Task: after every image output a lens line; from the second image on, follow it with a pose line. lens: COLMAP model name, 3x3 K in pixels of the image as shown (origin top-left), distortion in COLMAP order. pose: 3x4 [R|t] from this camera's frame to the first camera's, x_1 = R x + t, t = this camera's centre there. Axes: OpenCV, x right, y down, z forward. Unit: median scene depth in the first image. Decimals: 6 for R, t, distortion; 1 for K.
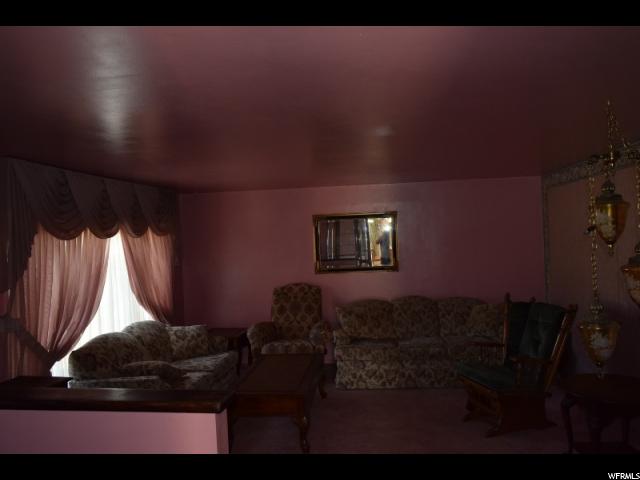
lens RADIAL K [[489.2, 0, 320.0], [0, 489.2, 240.0], [0, 0, 1]] dist [-0.005557, 0.001946]
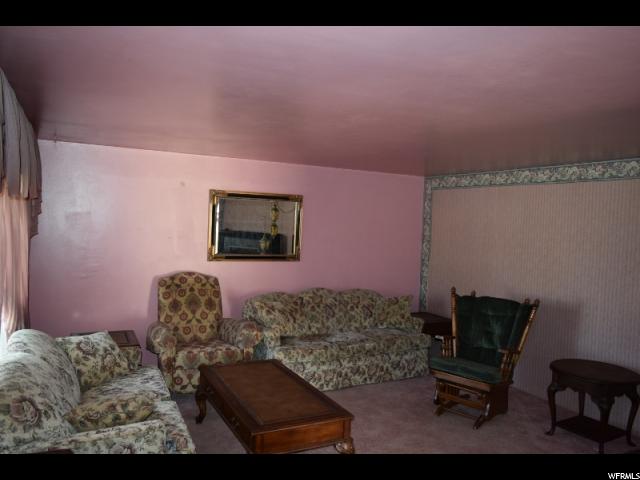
lens RADIAL K [[489.2, 0, 320.0], [0, 489.2, 240.0], [0, 0, 1]] dist [-0.005557, 0.001946]
pose [[0.828377, 0.052011, 0.557752, -0.369919], [-0.070343, 0.997457, 0.011459, 0.012929], [-0.555737, -0.048726, 0.829929, 0.248163]]
